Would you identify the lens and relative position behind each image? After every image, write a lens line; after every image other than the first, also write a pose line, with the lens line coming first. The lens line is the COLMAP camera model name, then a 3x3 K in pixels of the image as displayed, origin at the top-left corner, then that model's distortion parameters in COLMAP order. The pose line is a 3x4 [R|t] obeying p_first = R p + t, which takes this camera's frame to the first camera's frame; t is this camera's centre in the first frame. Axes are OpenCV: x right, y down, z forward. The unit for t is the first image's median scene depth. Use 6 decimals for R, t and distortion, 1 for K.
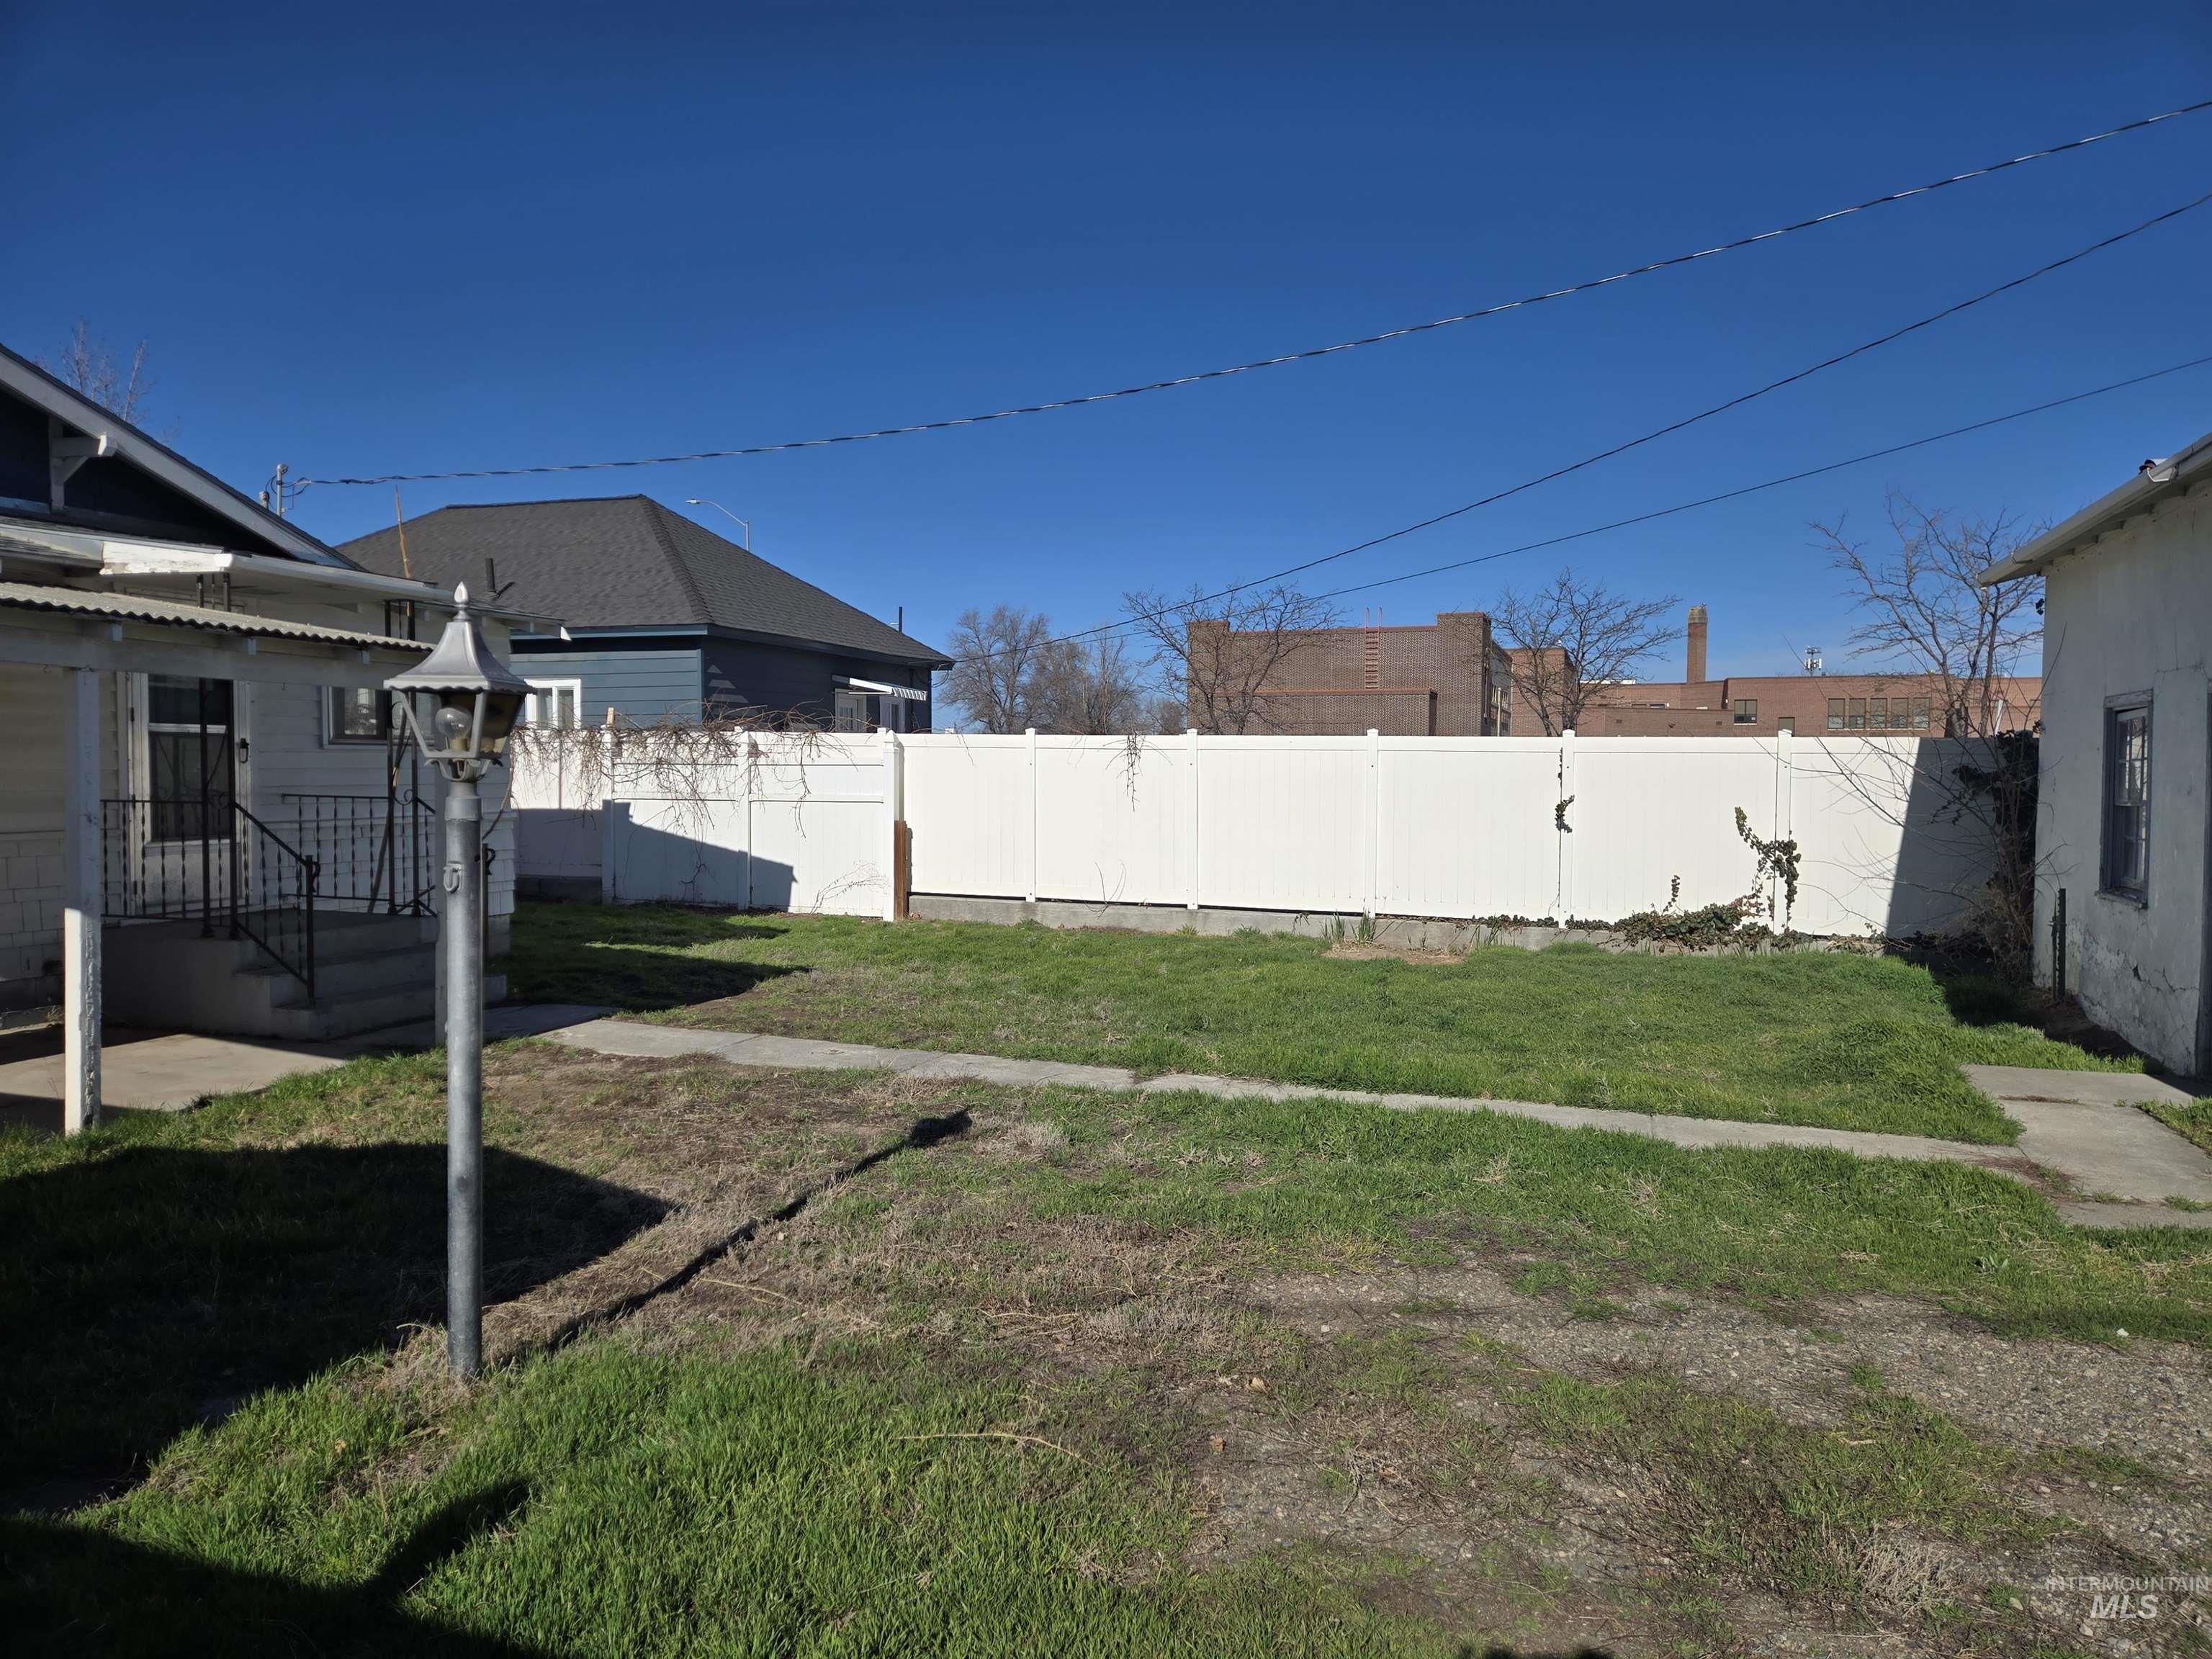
lens RADIAL K [[1471.7, 0, 1119.2], [0, 1471.7, 810.8], [0, 0, 1]] dist [0.077548, -0.070490]
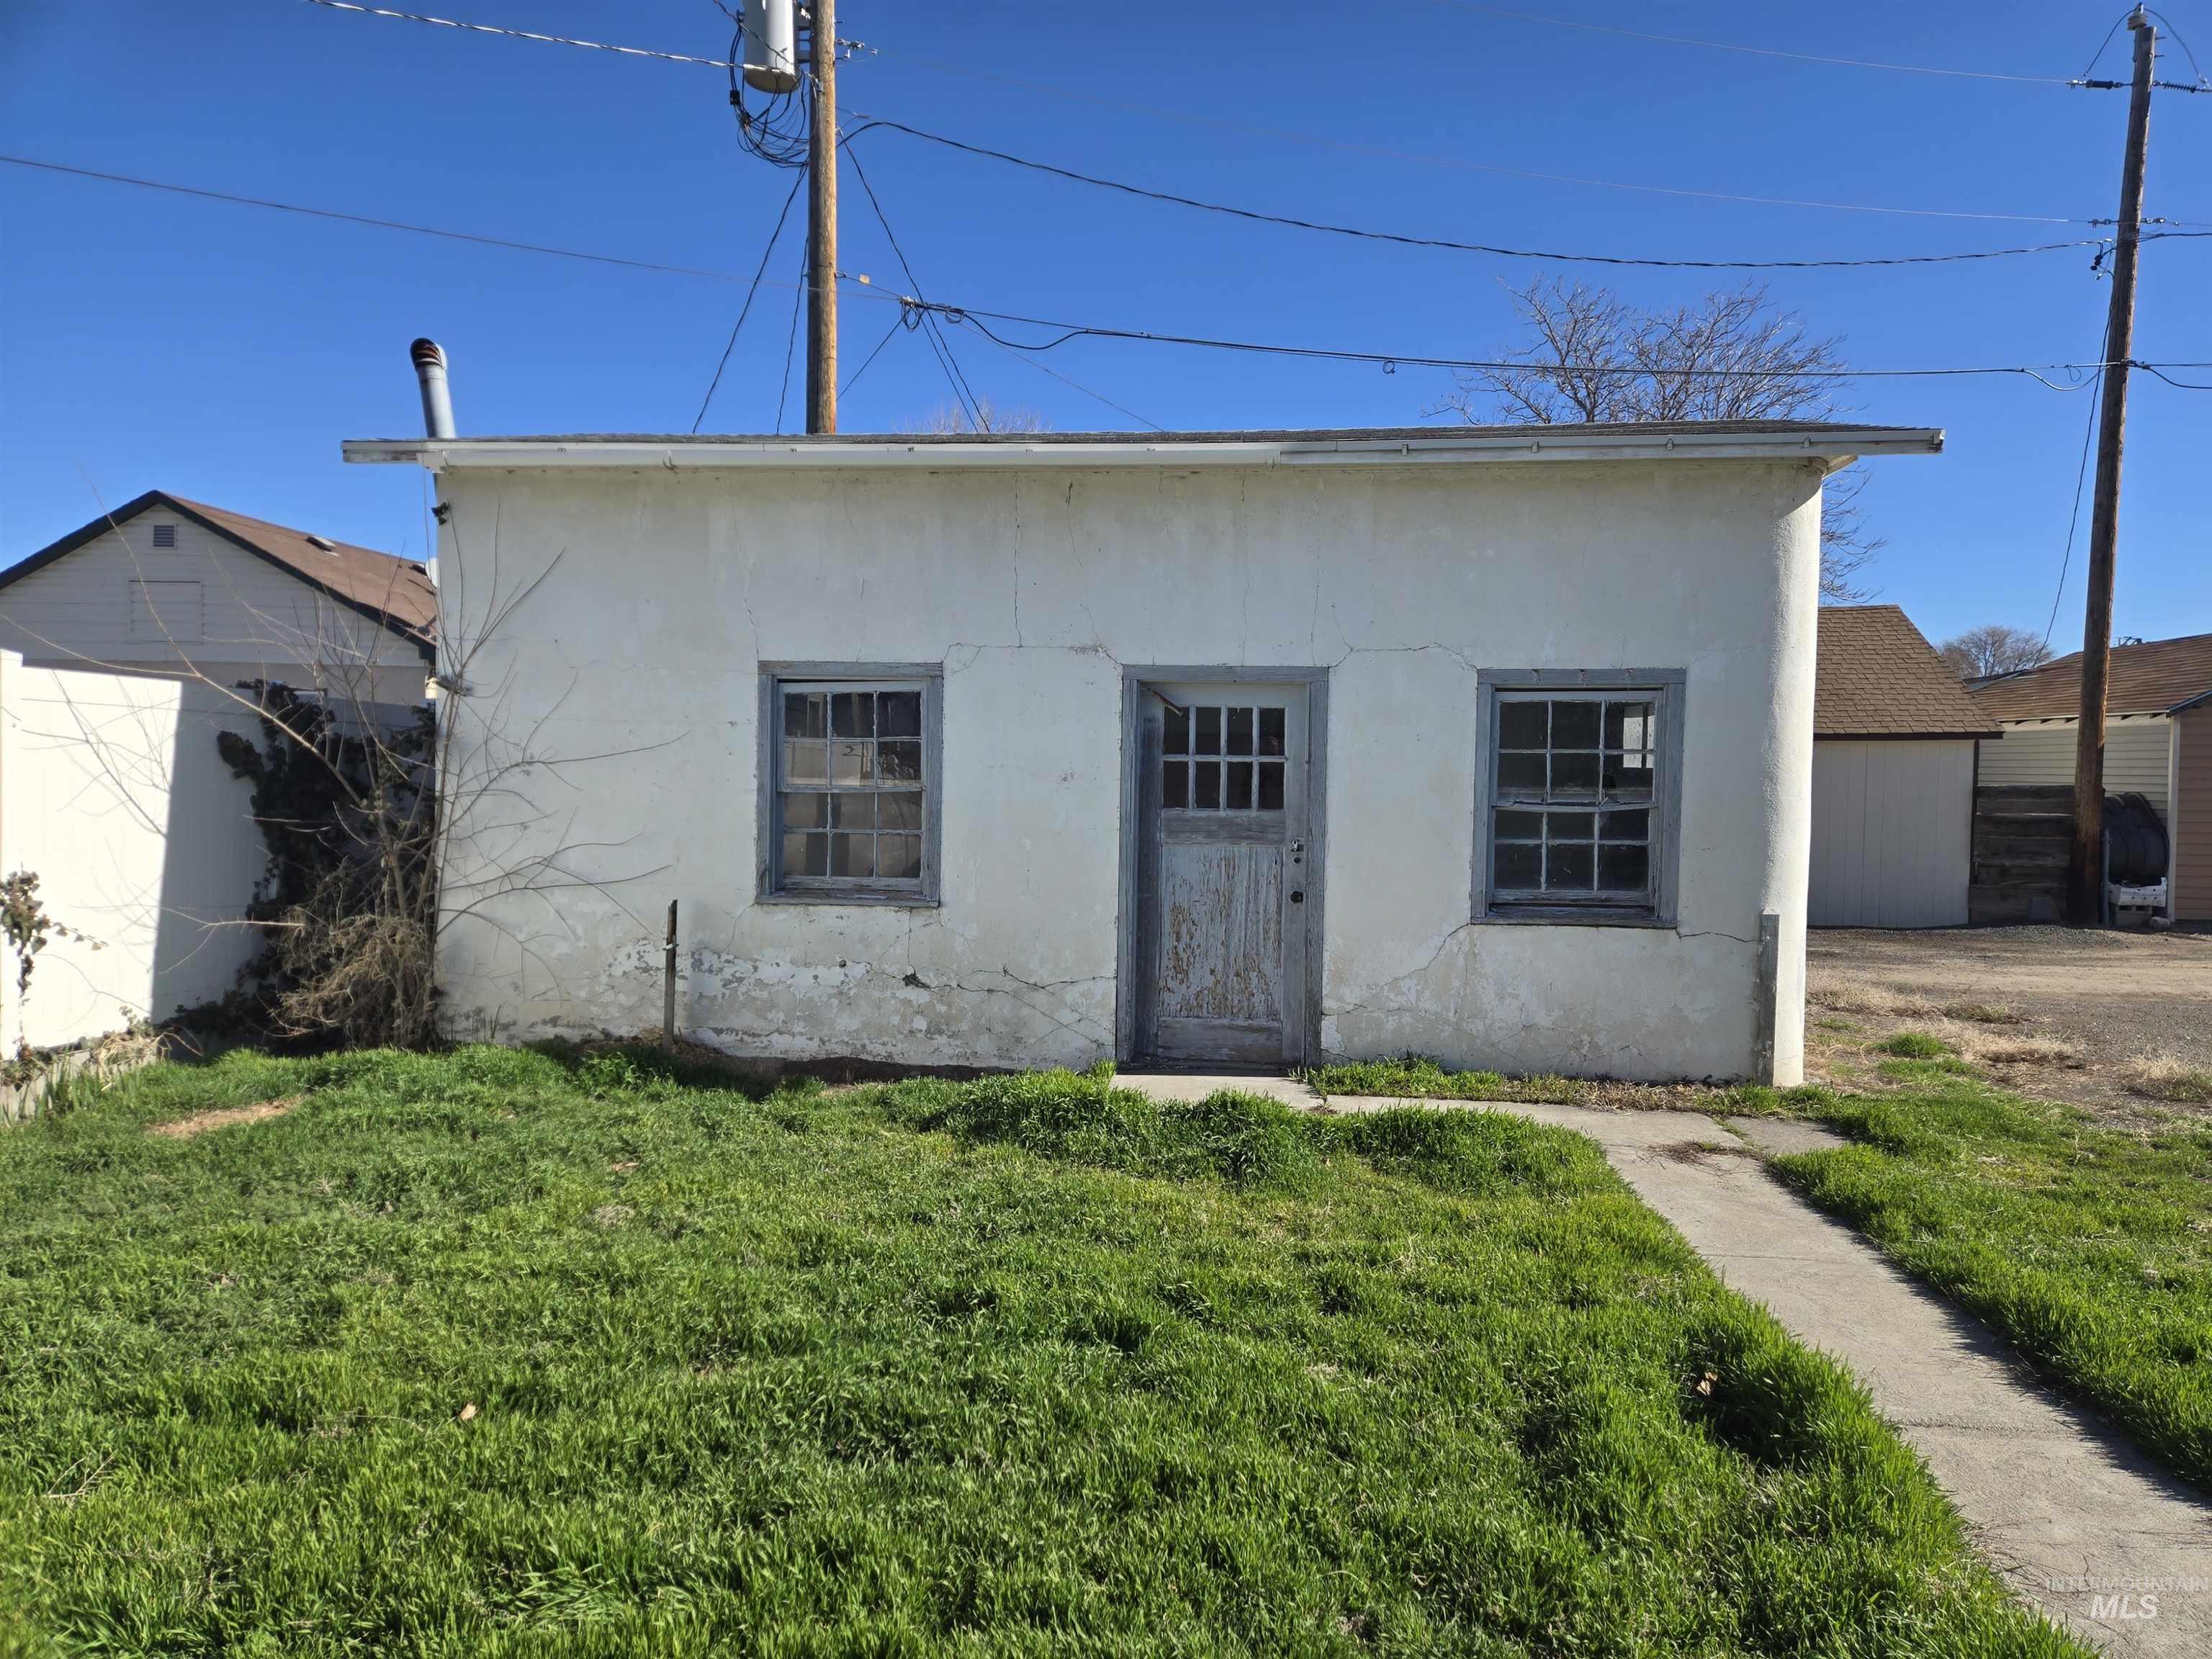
lens RADIAL K [[1462.8, 0, 1070.0], [0, 1462.8, 824.8], [0, 0, 1]] dist [-0.007158, -0.020012]
pose [[-0.236670, -0.056226, 0.969962, -0.120278], [0.008751, 0.998160, 0.059996, -0.024867], [-0.971551, 0.022687, -0.235743, 0.815379]]
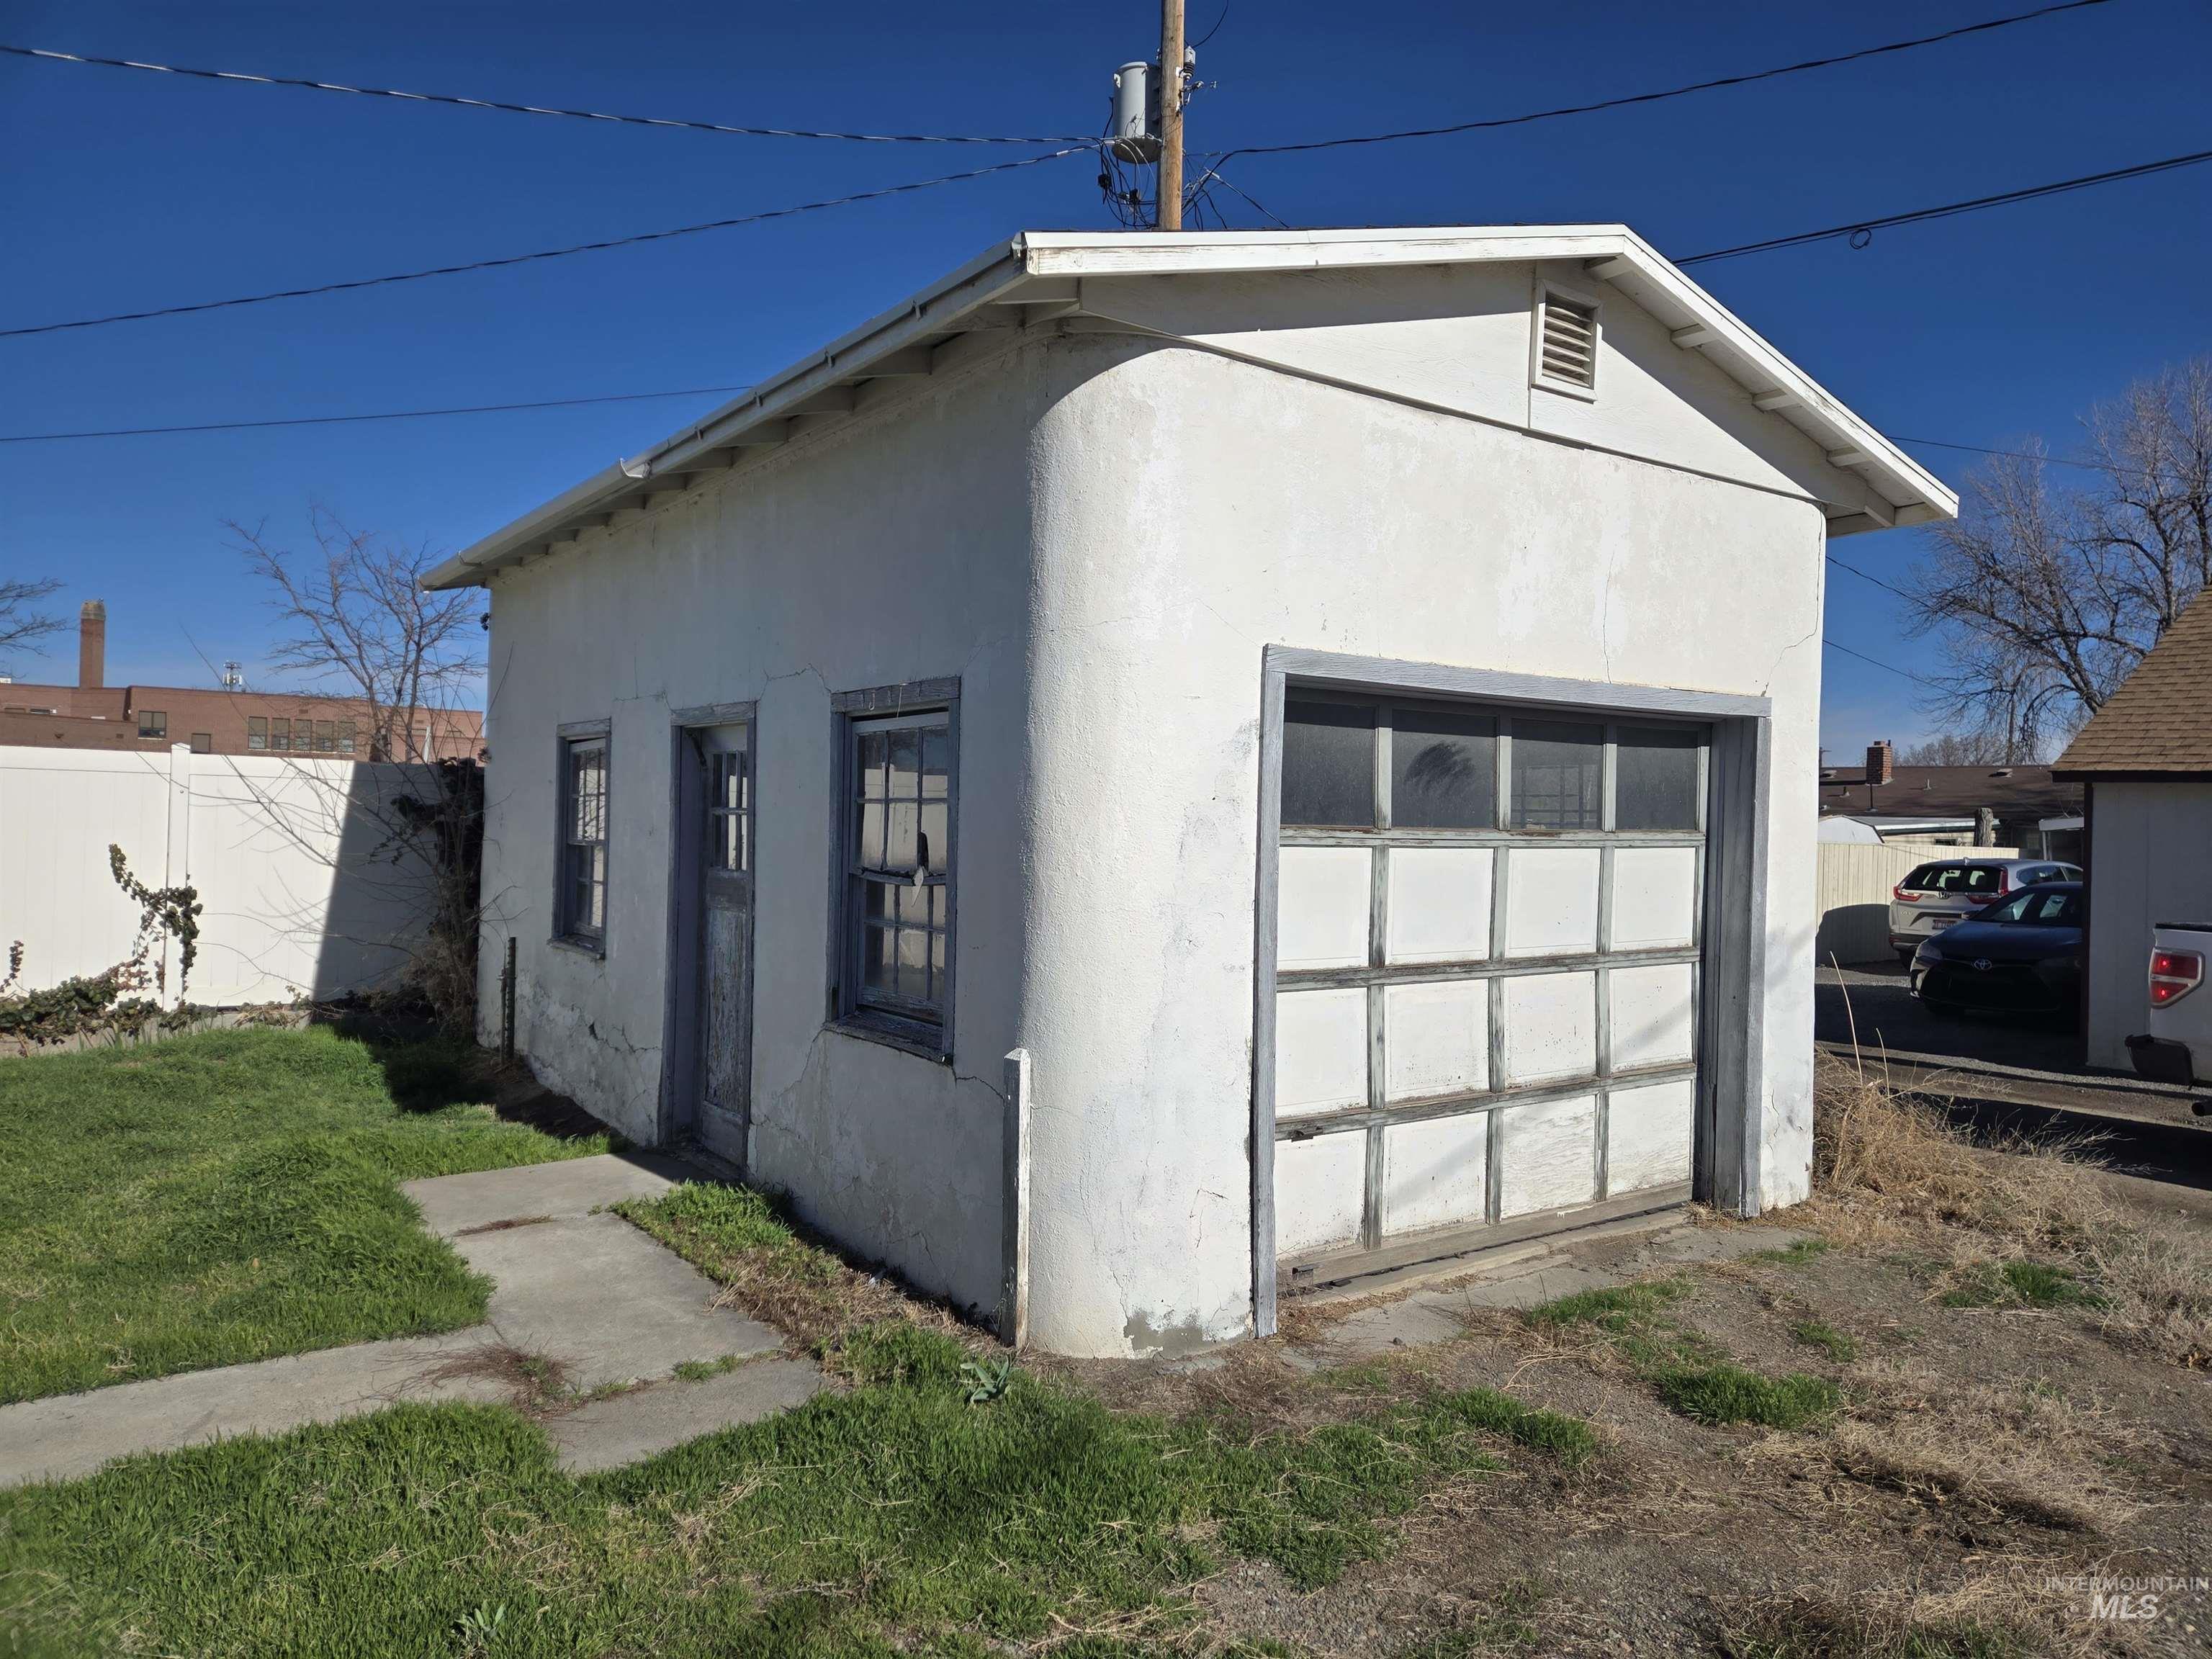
lens RADIAL K [[1475.6, 0, 1102.0], [0, 1475.6, 819.2], [0, 0, 1]] dist [0.083588, -0.072951]
pose [[0.574171, 0.007806, 0.818698, 0.088418], [0.000480, 0.999951, -0.009871, -0.007908], [-0.818735, 0.006061, 0.574139, 0.175414]]
